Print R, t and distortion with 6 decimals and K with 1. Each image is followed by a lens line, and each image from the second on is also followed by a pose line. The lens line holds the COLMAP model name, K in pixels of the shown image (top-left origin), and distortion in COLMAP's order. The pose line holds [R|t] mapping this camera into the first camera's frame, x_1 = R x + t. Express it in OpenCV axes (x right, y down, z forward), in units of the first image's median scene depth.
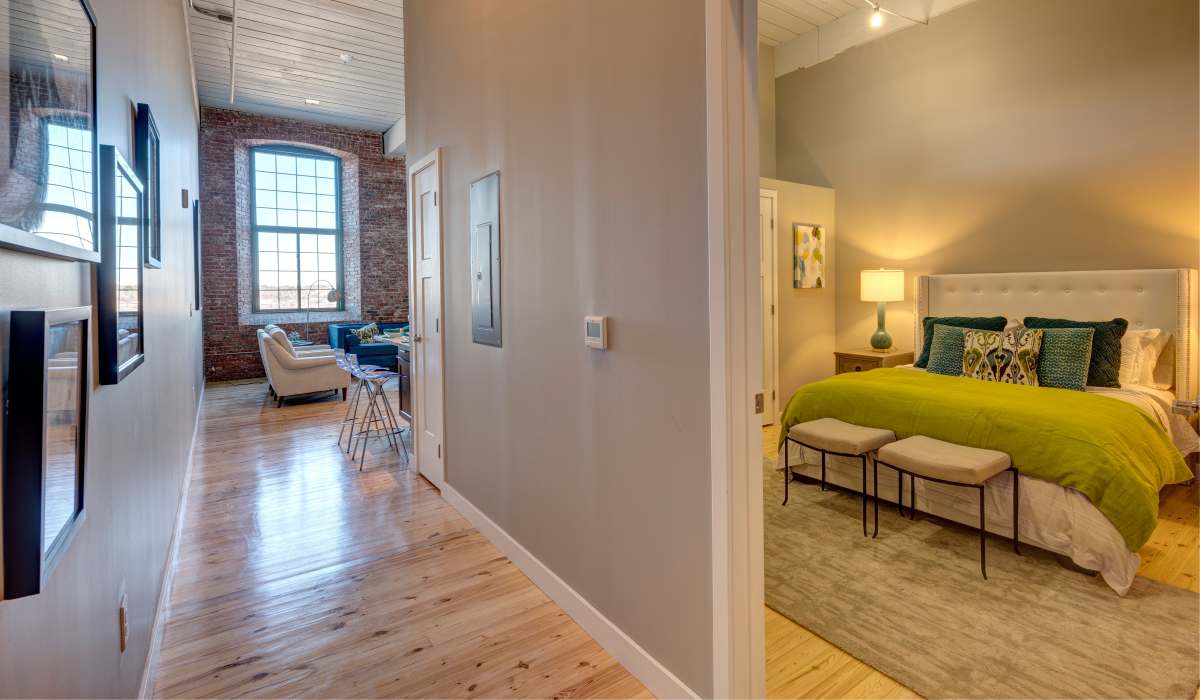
lens RADIAL K [[546.3, 0, 602.7], [0, 546.3, 295.4], [0, 0, 1]] dist [0.000073, -0.000195]
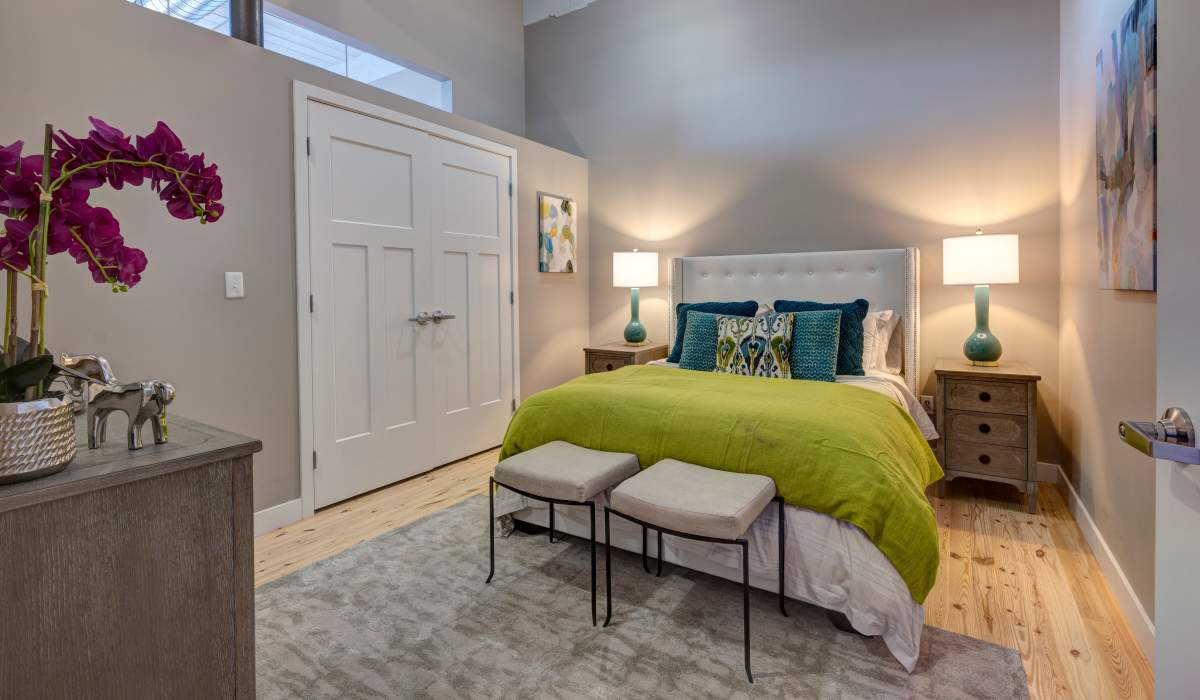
lens RADIAL K [[546.3, 0, 602.7], [0, 546.3, 295.4], [0, 0, 1]] dist [0.000073, -0.000195]
pose [[0.926955, -0.002509, 0.375165, 0.212596], [0.003528, 0.999992, -0.002030, 0.038760], [-0.375156, 0.003206, 0.926956, 0.334591]]
